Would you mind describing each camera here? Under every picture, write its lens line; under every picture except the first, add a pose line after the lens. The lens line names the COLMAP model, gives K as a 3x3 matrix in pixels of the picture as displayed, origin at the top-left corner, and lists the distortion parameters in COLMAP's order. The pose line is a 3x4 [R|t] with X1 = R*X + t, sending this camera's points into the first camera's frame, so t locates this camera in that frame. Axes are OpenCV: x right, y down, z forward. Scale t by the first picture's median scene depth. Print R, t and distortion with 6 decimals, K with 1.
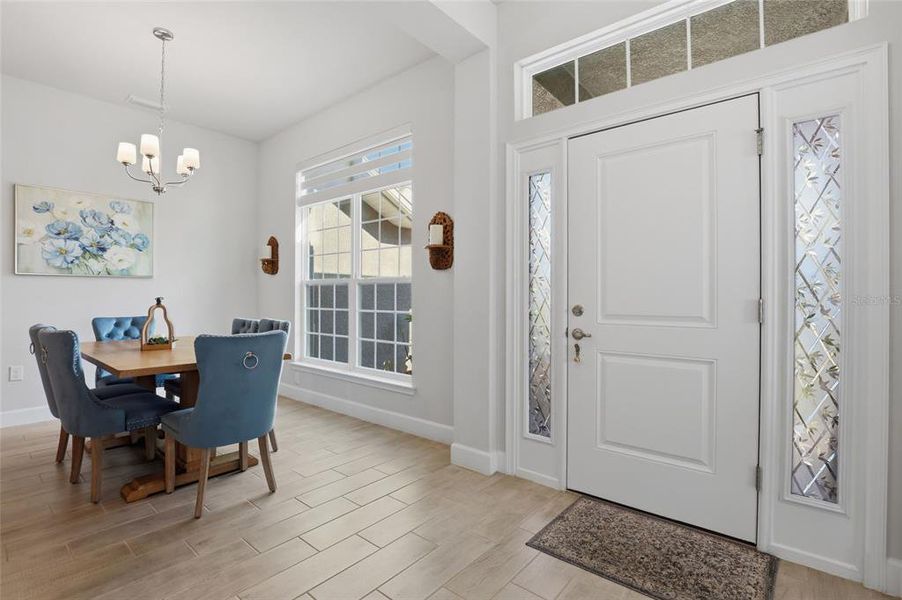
lens RADIAL K [[422.3, 0, 451.1], [0, 422.3, 299.1], [0, 0, 1]] dist [-0.010854, 0.000699]
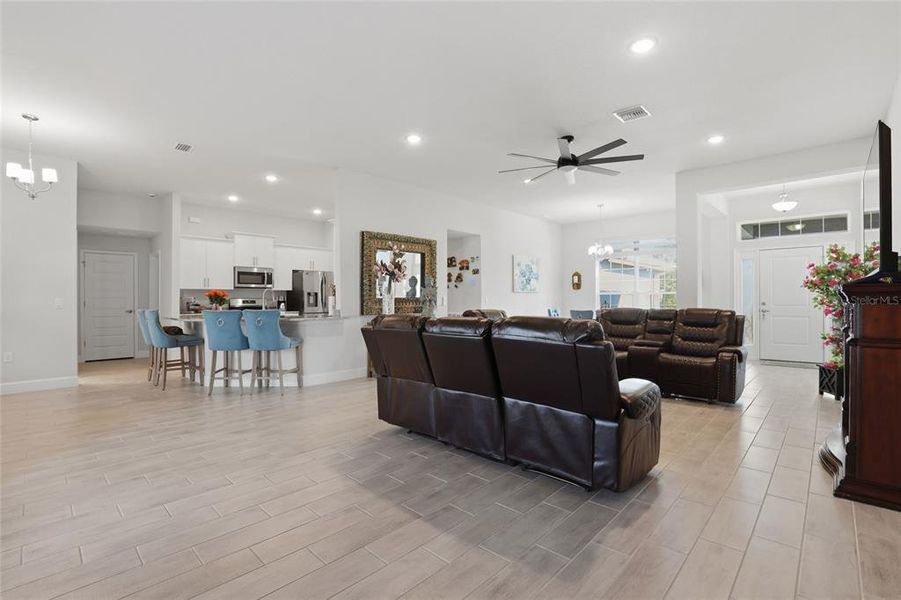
lens RADIAL K [[414.9, 0, 452.8], [0, 414.9, 299.3], [0, 0, 1]] dist [-0.029112, 0.003327]
pose [[0.999110, -0.003947, -0.042002, -1.221606], [0.003434, 0.999919, -0.012290, 0.014946], [0.042047, 0.012135, 0.999042, -1.400644]]
